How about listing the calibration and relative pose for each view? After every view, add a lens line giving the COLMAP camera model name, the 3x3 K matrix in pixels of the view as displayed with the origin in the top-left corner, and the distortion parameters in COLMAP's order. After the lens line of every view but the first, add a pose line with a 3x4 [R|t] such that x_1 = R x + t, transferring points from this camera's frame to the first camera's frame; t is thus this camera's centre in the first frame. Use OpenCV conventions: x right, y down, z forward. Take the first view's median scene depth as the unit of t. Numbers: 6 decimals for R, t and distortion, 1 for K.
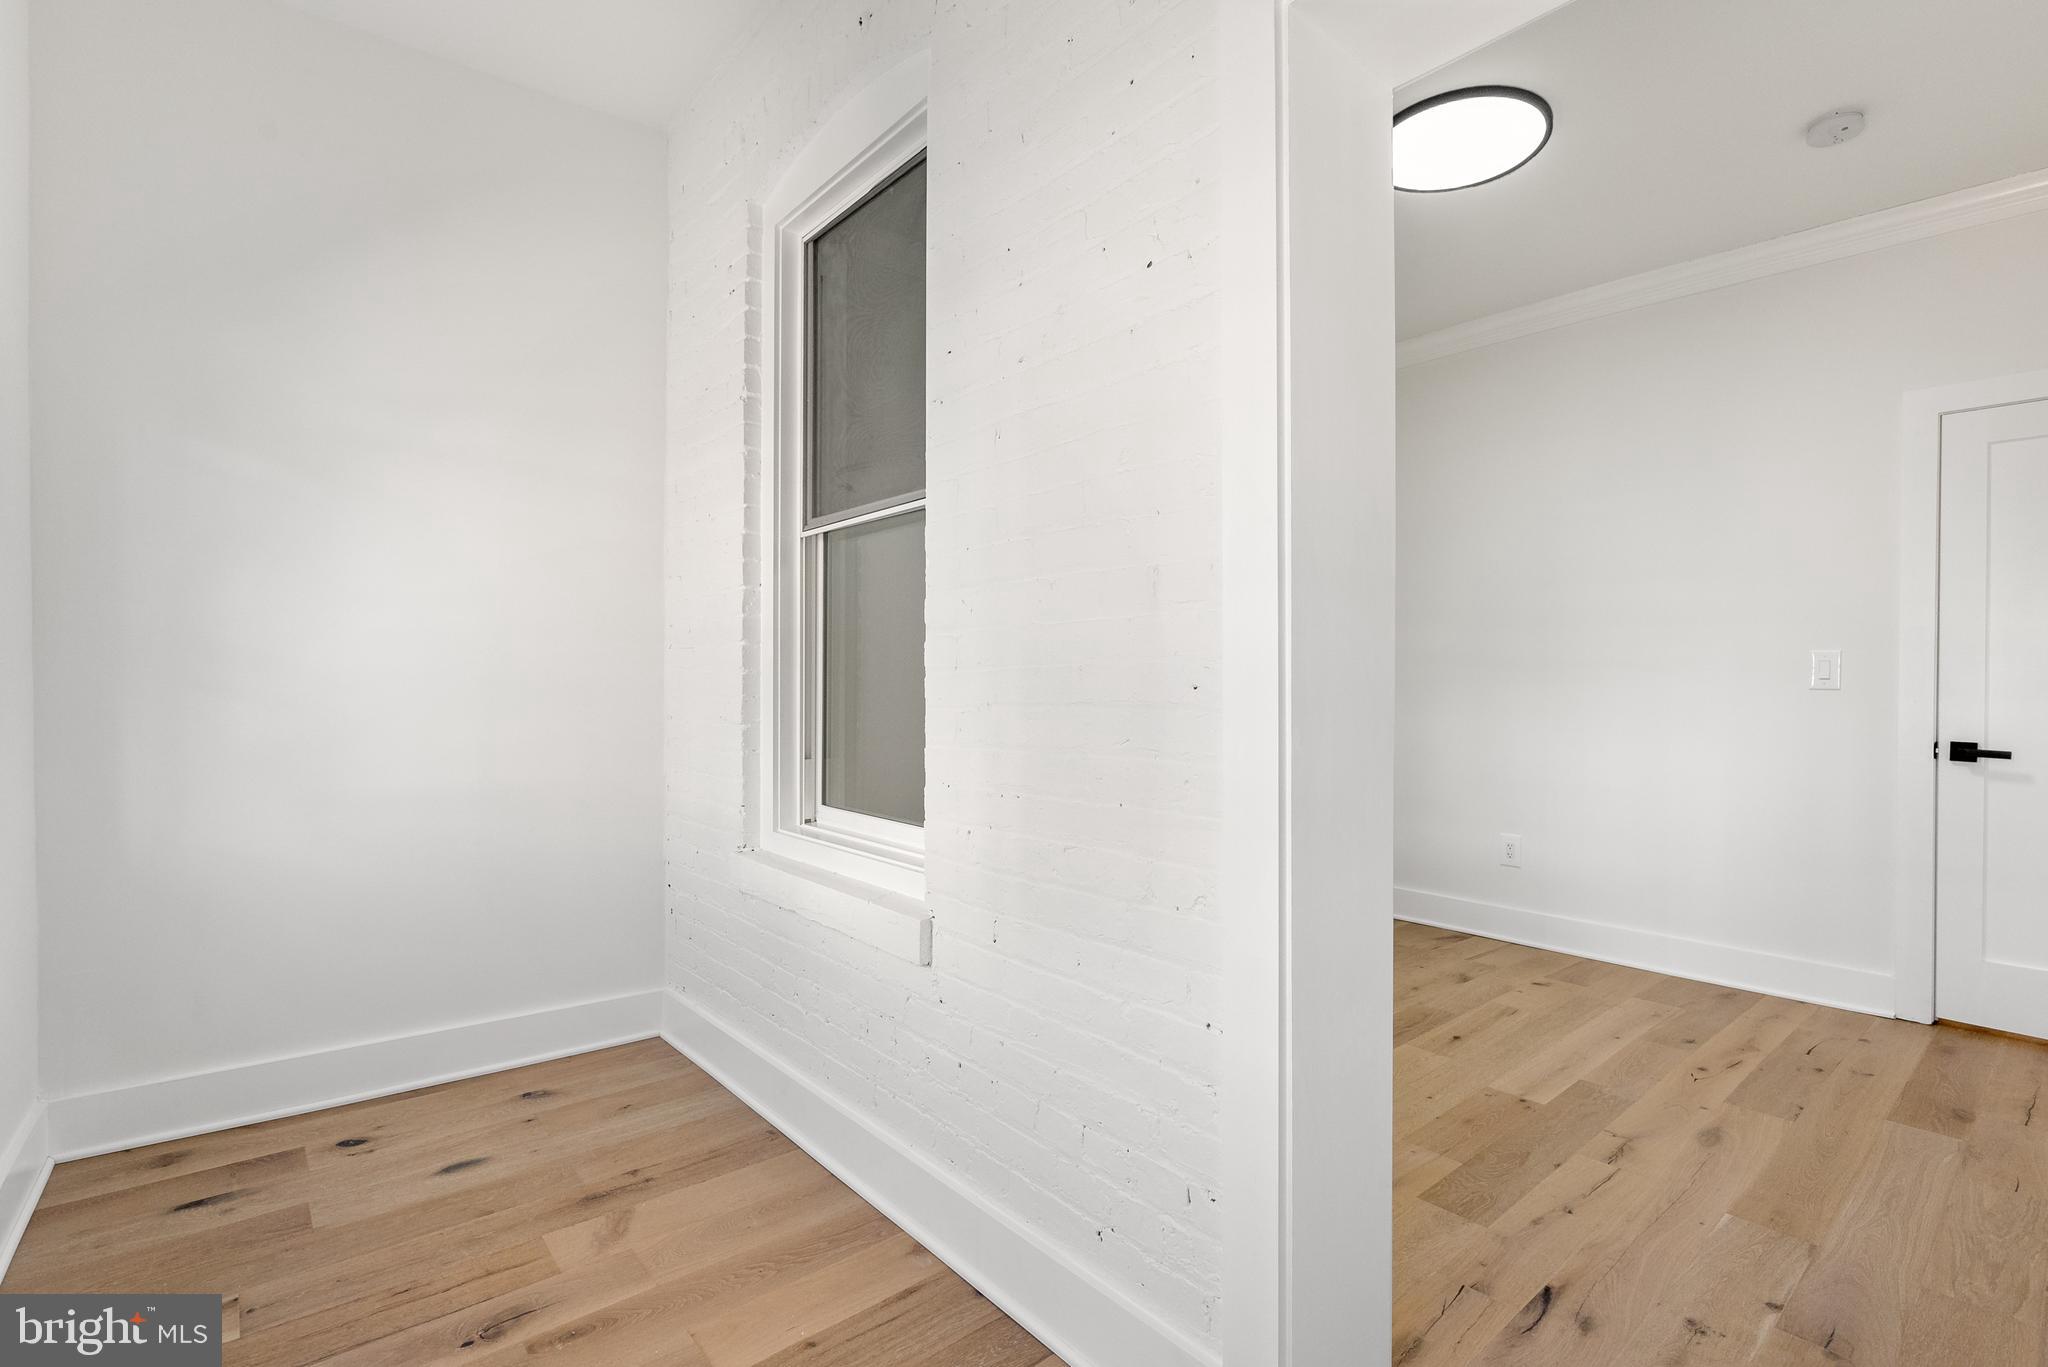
lens RADIAL K [[925.8, 0, 1019.9], [0, 925.8, 691.6], [0, 0, 1]] dist [-0.005611, -0.000076]
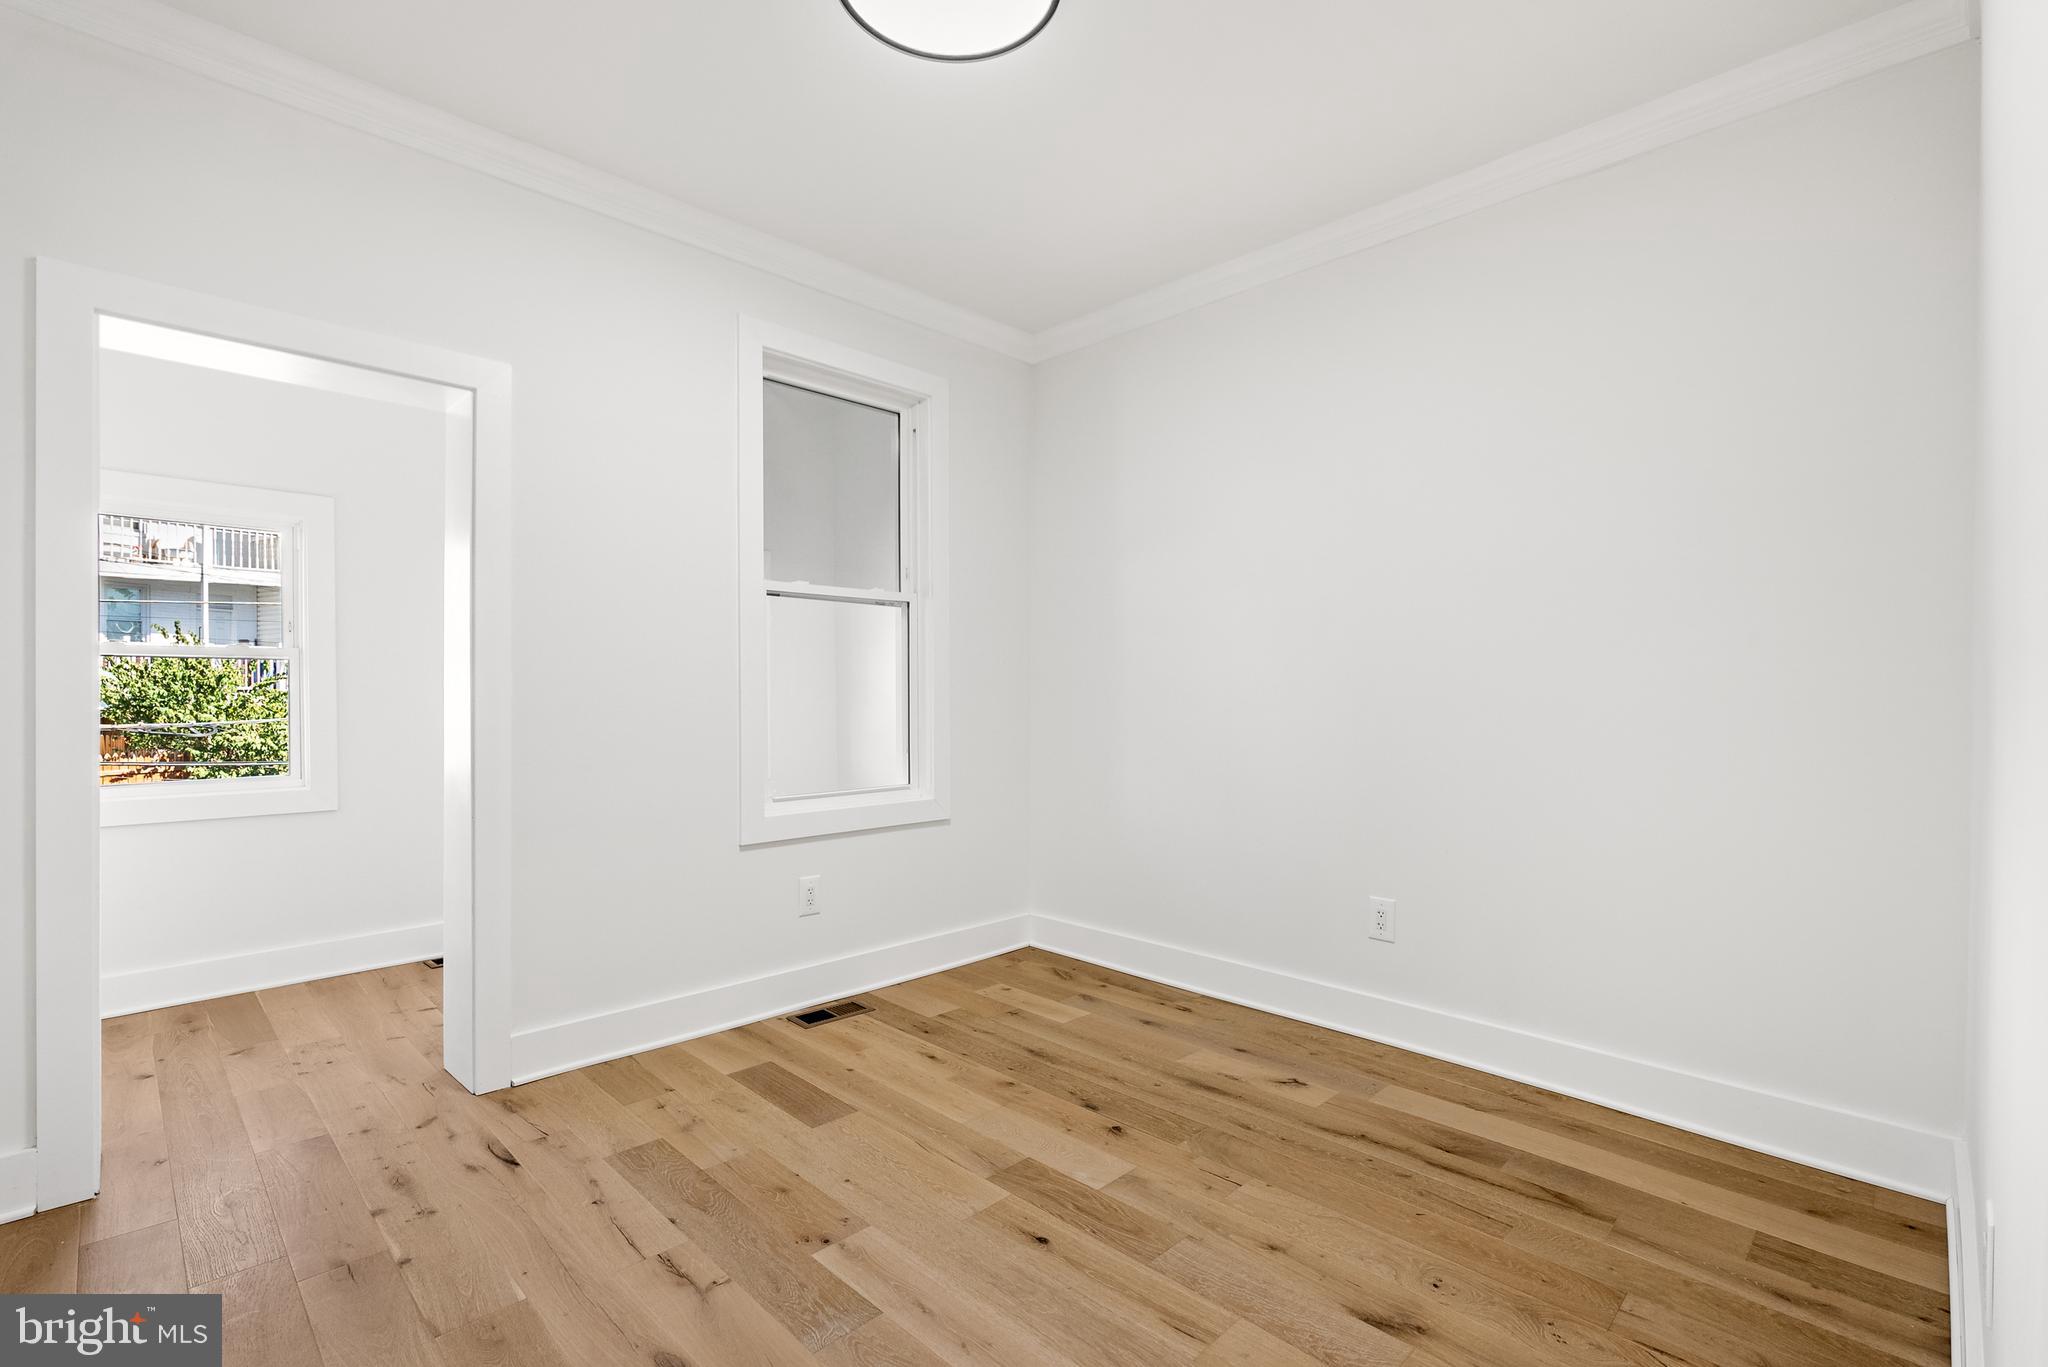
lens RADIAL K [[925.8, 0, 1019.9], [0, 925.8, 691.6], [0, 0, 1]] dist [-0.005611, -0.000076]
pose [[0.085895, -0.008736, -0.996266, 1.393357], [-0.008998, 0.999914, -0.009544, -0.009350], [0.996264, 0.009784, 0.085809, 1.143323]]
